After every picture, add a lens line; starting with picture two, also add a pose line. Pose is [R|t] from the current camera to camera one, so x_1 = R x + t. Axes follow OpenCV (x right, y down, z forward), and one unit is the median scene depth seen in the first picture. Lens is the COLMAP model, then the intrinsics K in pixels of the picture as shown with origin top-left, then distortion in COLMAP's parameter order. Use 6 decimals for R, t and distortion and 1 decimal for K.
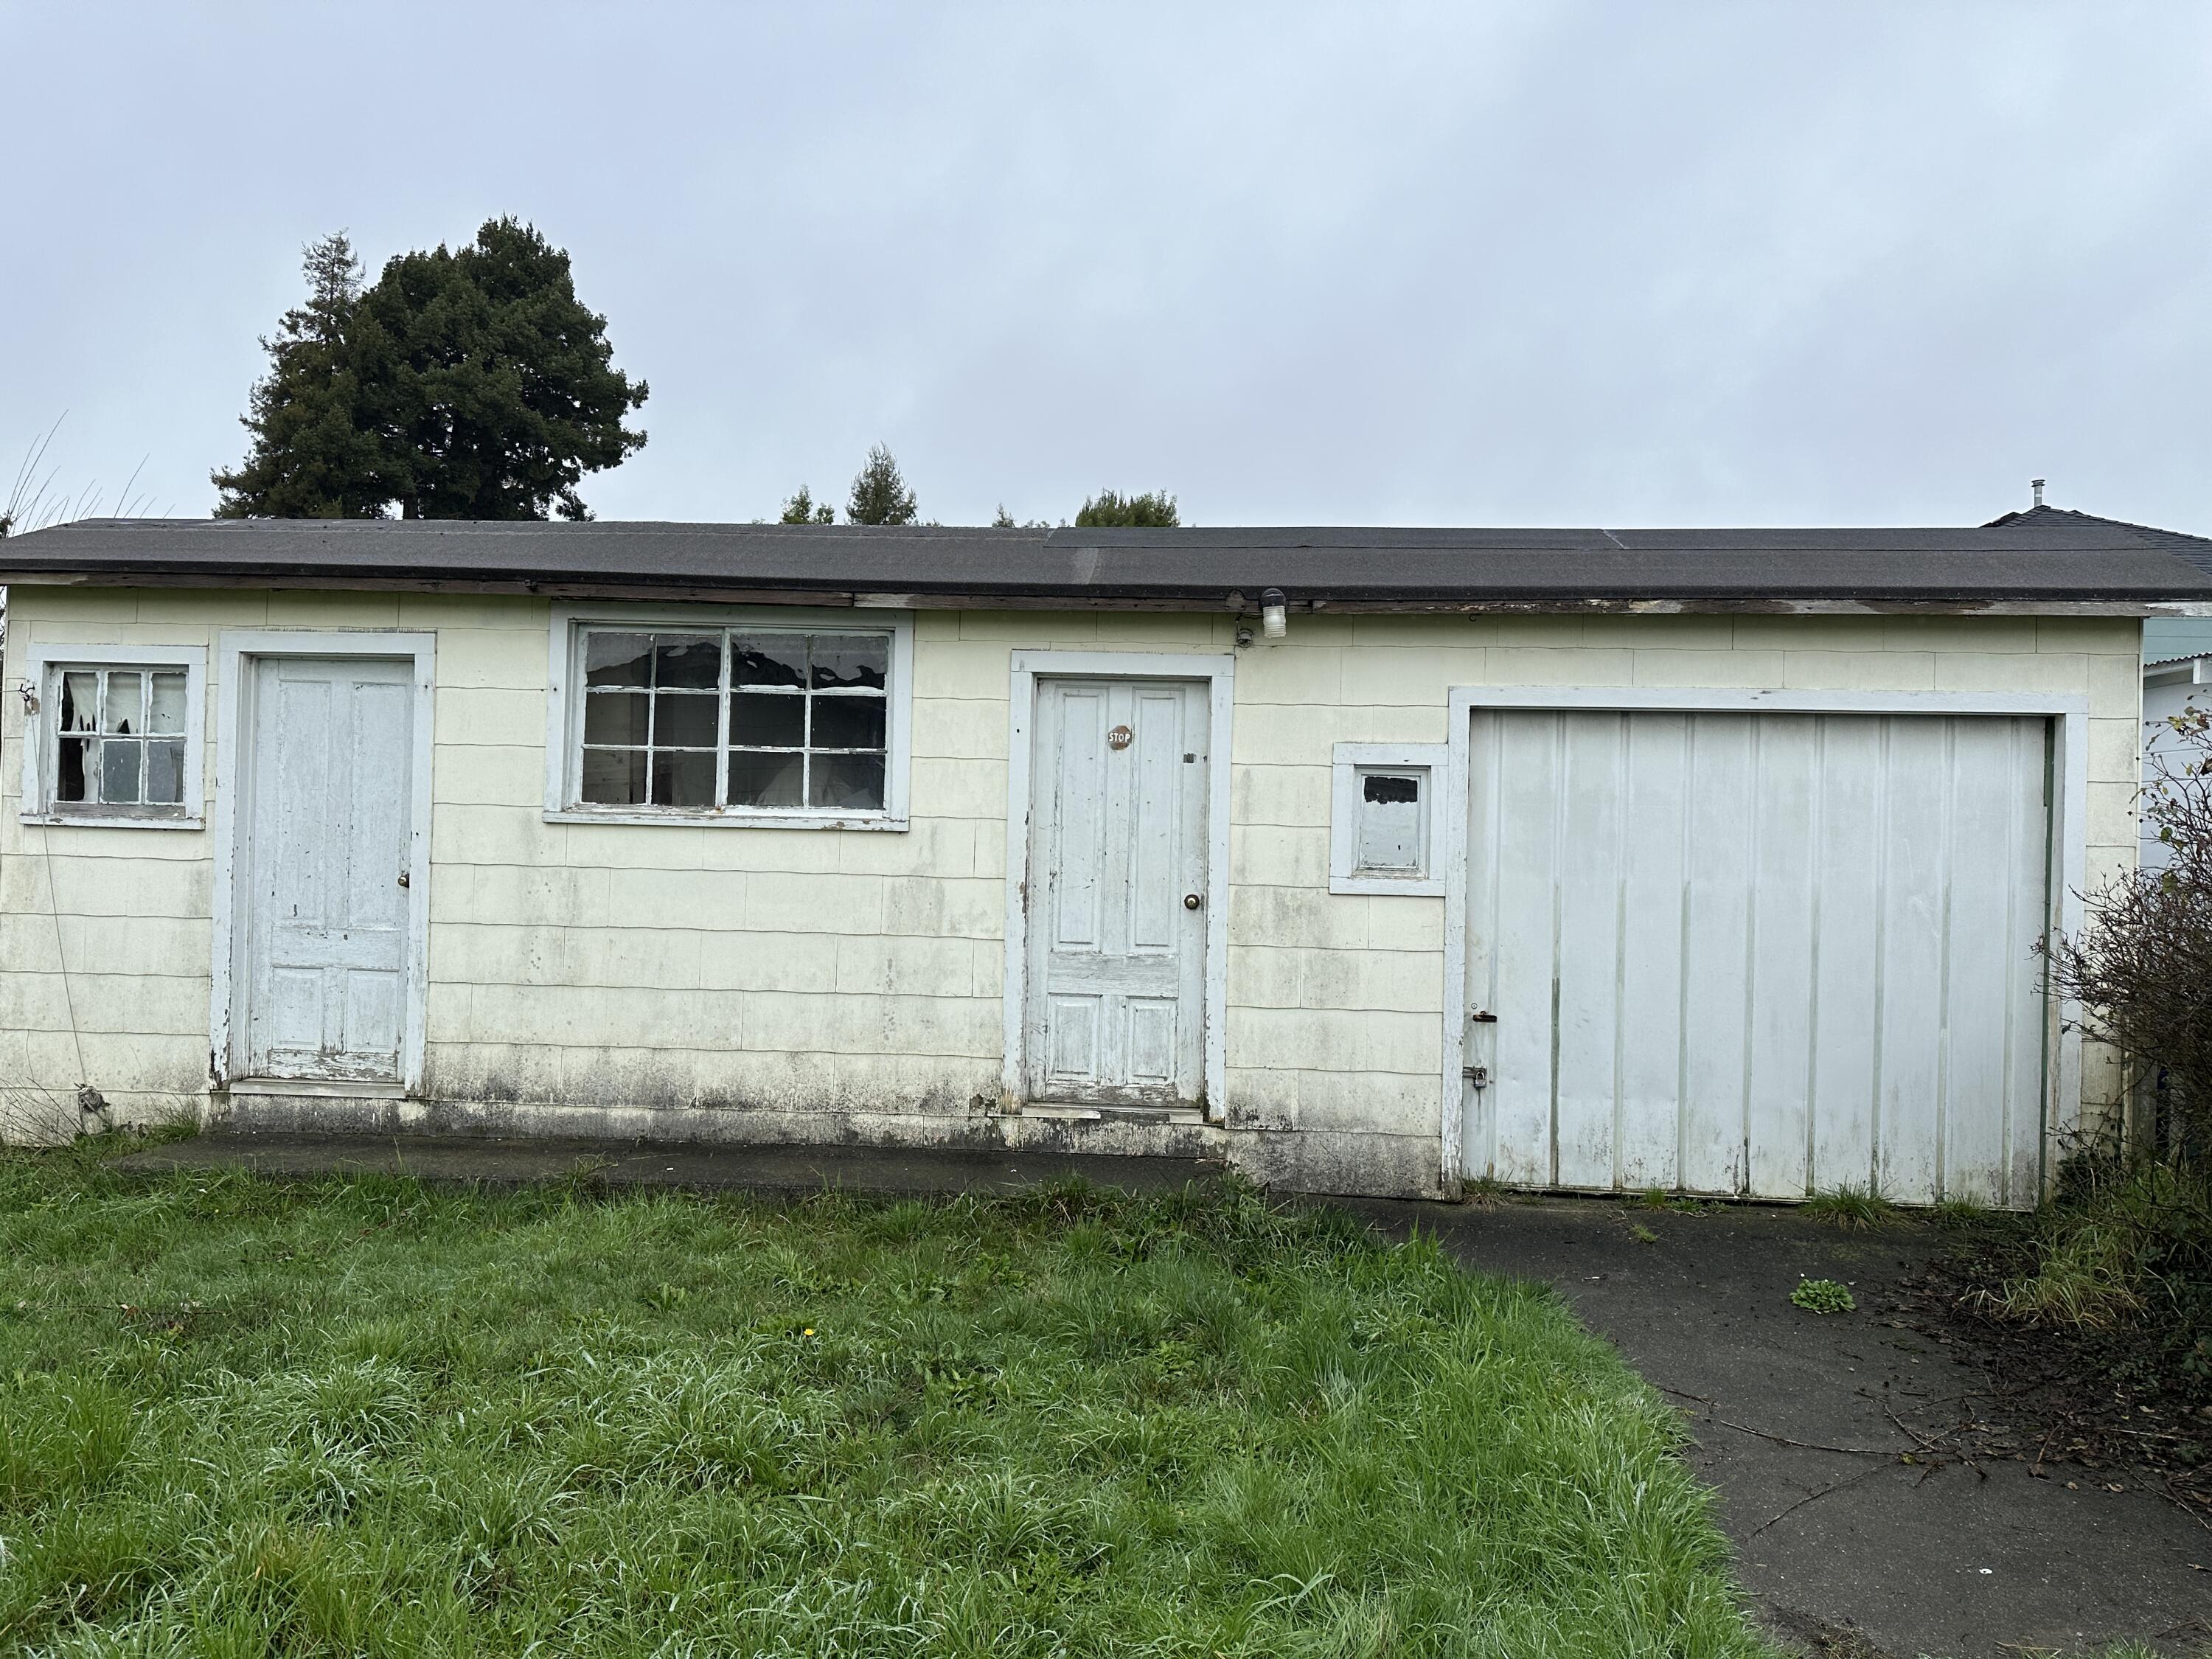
lens RADIAL K [[1560.4, 0, 1105.2], [0, 1560.4, 826.5], [0, 0, 1]] dist [0.054023, -0.057771]
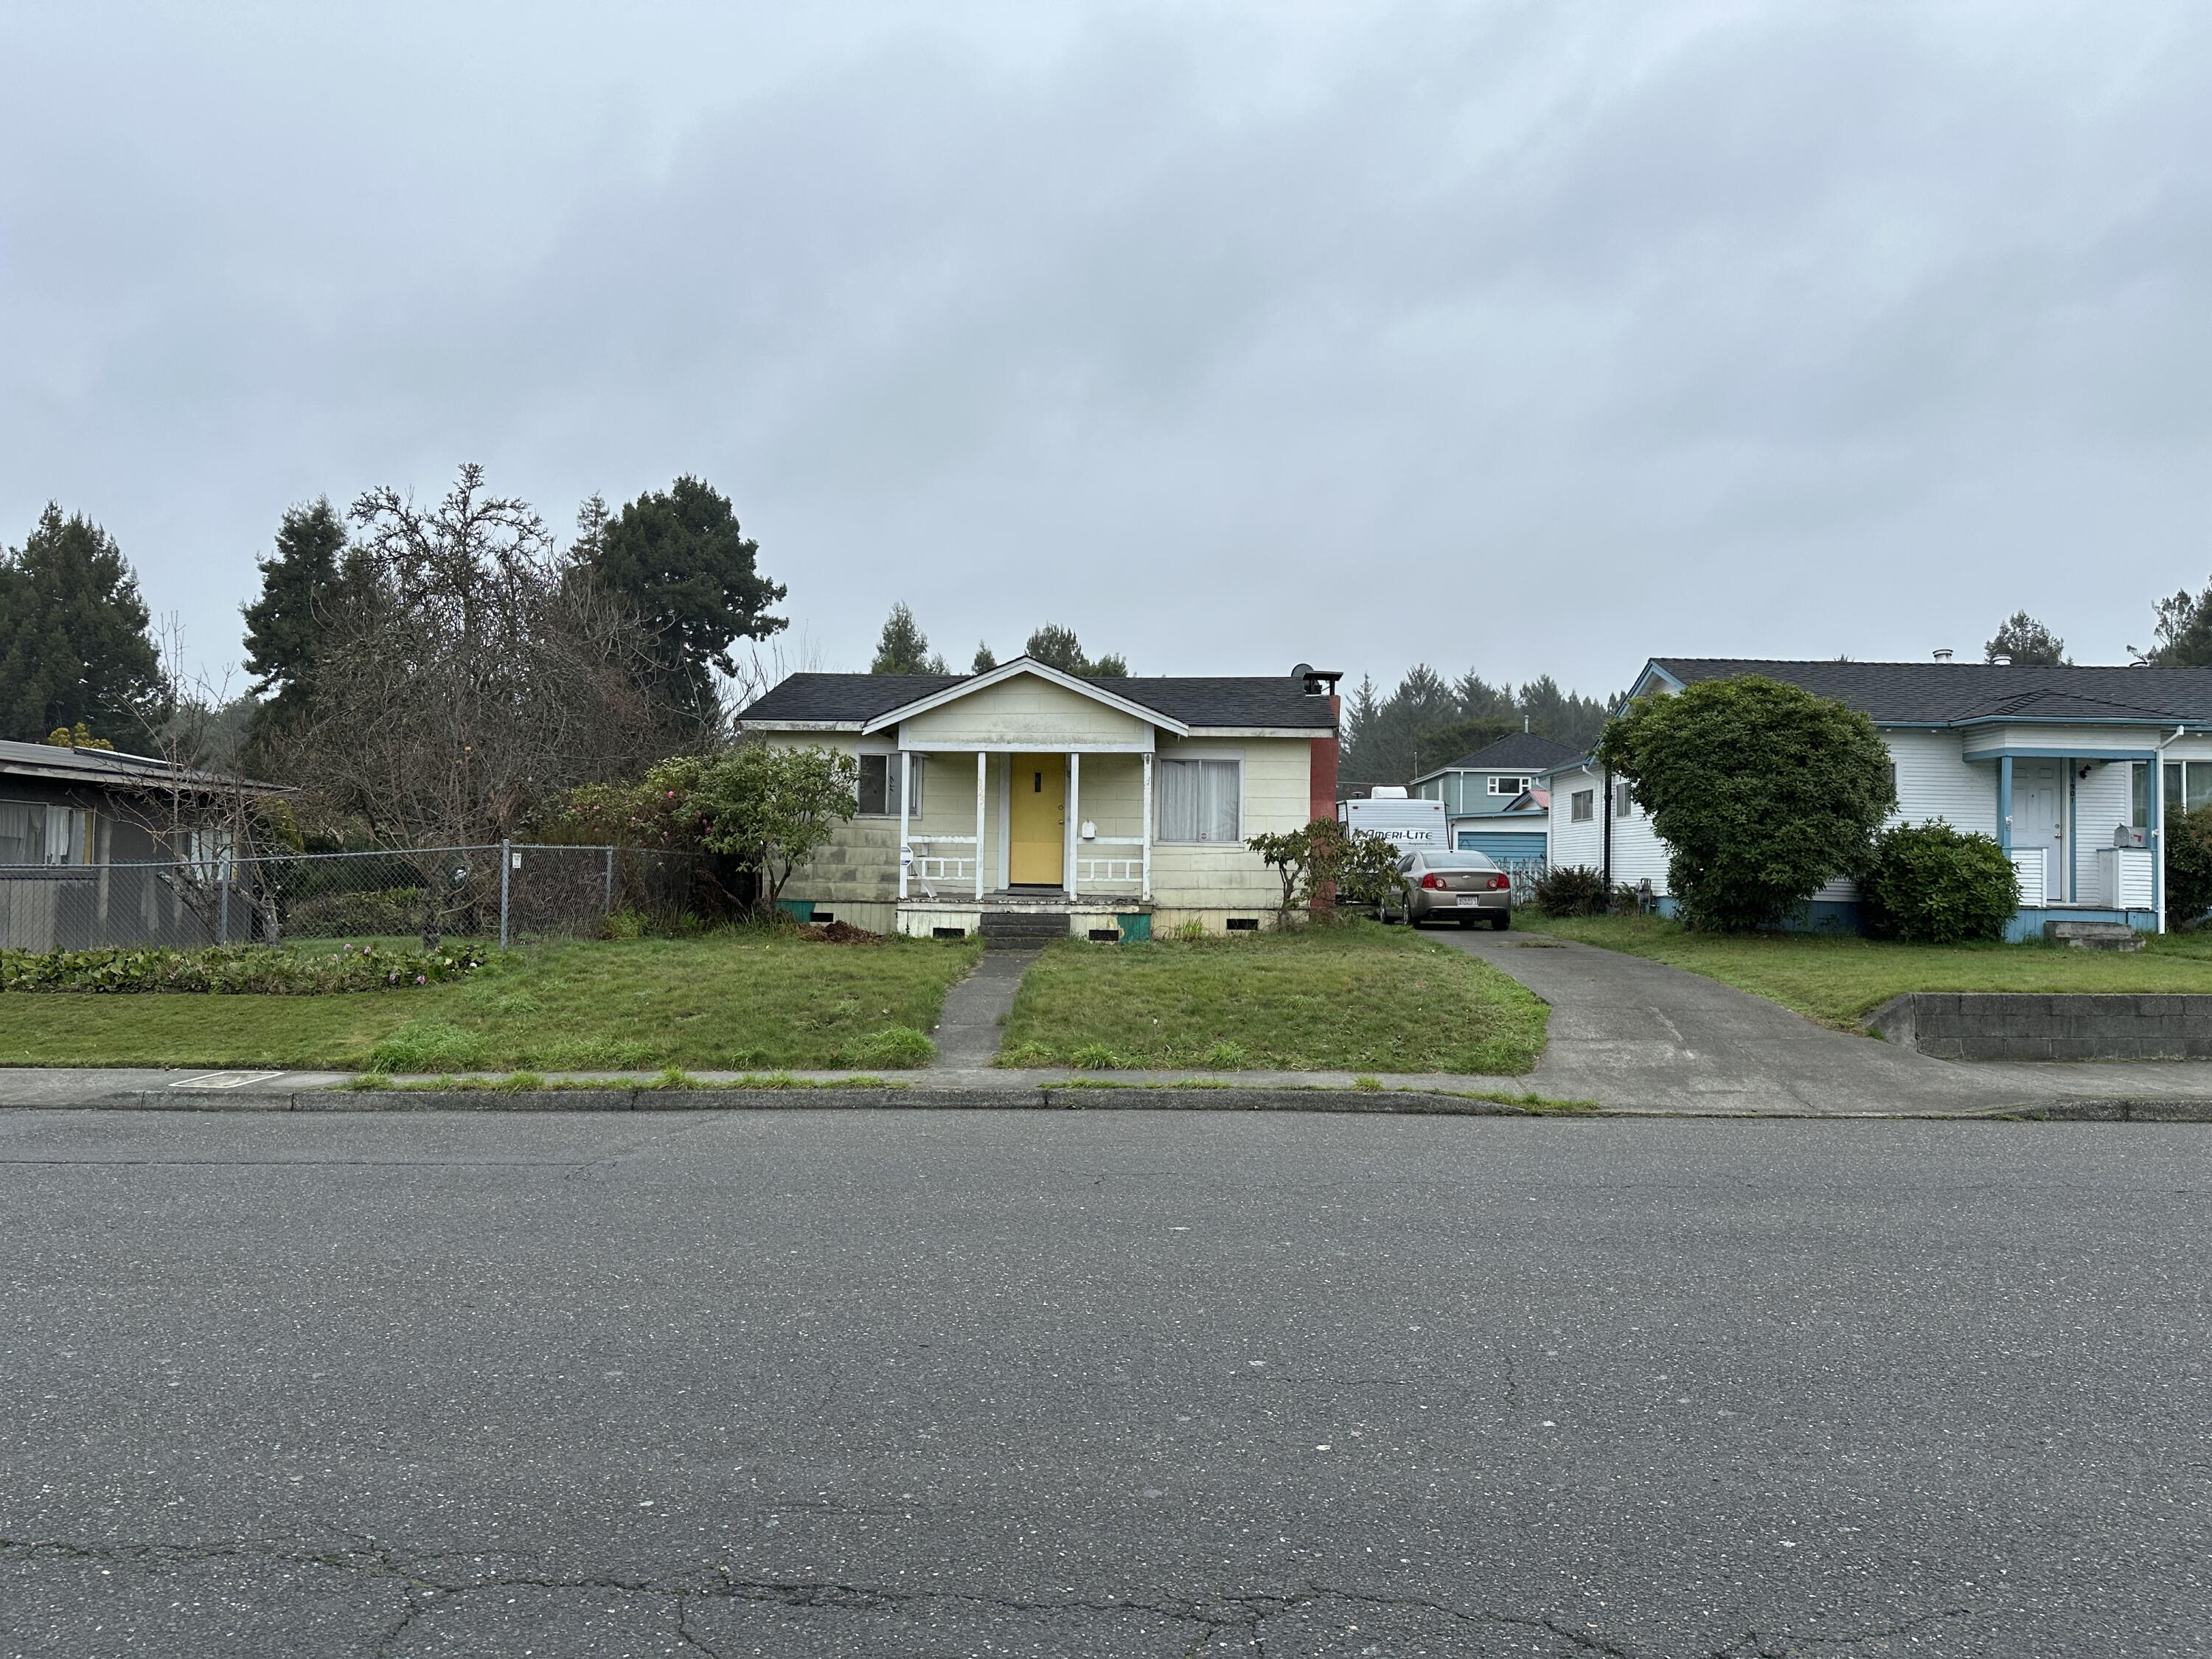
lens RADIAL K [[1560.4, 0, 1106.9], [0, 1560.4, 830.5], [0, 0, 1]] dist [0.054023, -0.057771]
pose [[0.995925, -0.005088, 0.090040, -0.115857], [0.007570, 0.999600, -0.027239, 0.003219], [-0.089866, 0.027809, 0.995566, -0.551328]]
